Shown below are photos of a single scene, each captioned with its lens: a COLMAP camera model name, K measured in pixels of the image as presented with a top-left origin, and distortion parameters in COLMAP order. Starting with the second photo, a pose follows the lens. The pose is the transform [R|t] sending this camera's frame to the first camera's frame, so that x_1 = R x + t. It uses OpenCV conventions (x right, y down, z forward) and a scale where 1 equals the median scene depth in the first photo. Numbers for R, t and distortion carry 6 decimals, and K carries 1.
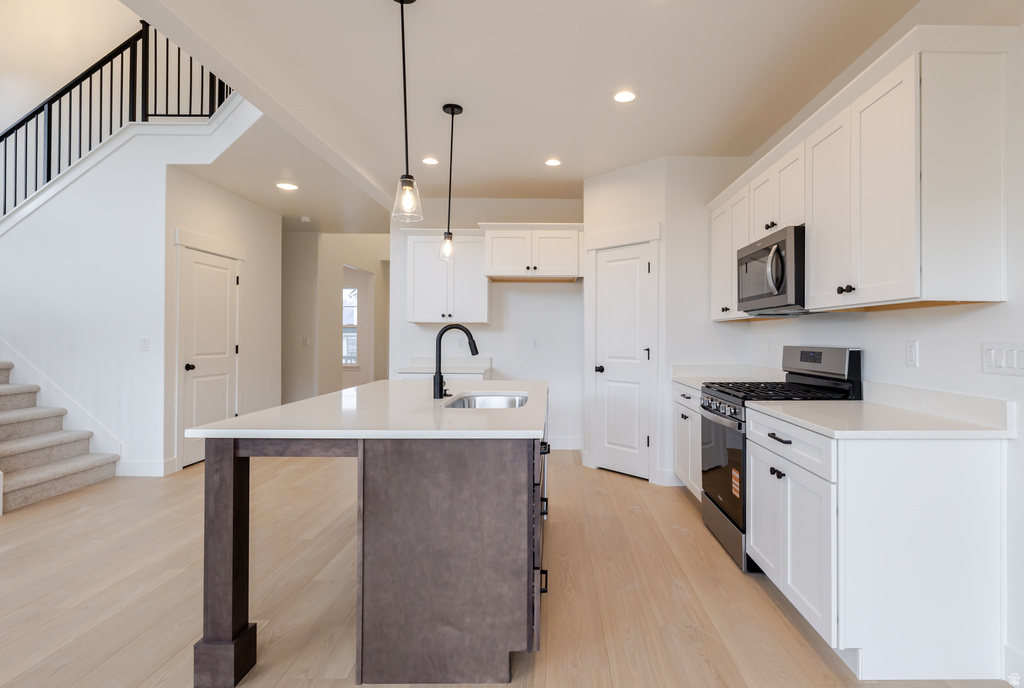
lens RADIAL K [[510.5, 0, 559.3], [0, 510.5, 333.9], [0, 0, 1]] dist [-0.001055, 0.000350]
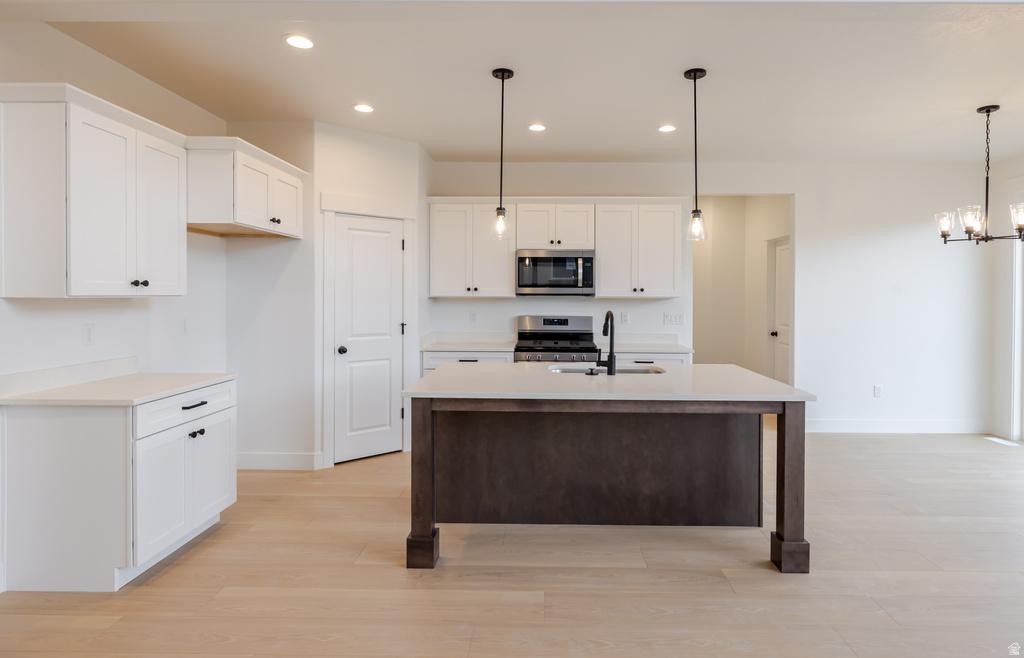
lens RADIAL K [[561.2, 0, 533.2], [0, 561.2, 288.4], [0, 0, 1]] dist [0.001969, 0.000464]
pose [[0.033855, 0.005650, 0.999411, -1.493036], [-0.011328, 0.999922, -0.005269, -0.061503], [-0.999363, -0.011143, 0.033917, 1.103883]]
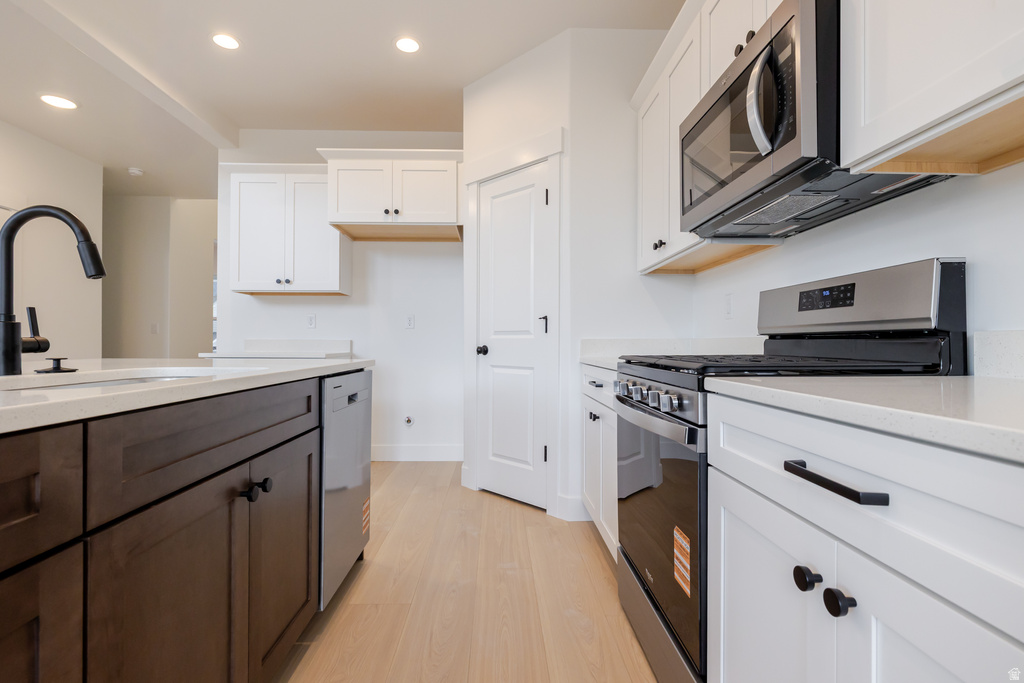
lens RADIAL K [[483.3, 0, 512.0], [0, 483.3, 341.5], [0, 0, 1]] dist [-0.002173, -0.000341]
pose [[0.999804, -0.000686, 0.019811, 0.183964], [0.000633, 0.999996, 0.002660, 0.094815], [-0.019812, -0.002647, 0.999800, 0.567979]]
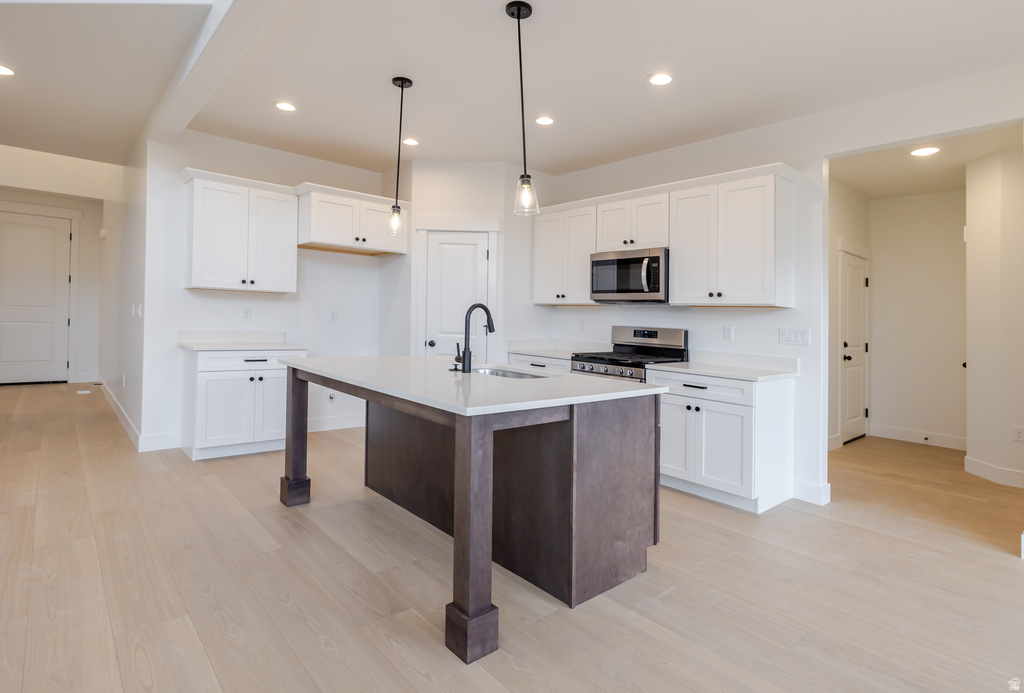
lens RADIAL K [[525.3, 0, 509.5], [0, 525.3, 304.9], [0, 0, 1]] dist [0.002901, 0.000170]
pose [[0.759546, 0.038830, 0.649294, -0.867506], [-0.037982, 0.999161, -0.015322, -0.001566], [-0.649344, -0.013023, 0.760383, 0.106558]]
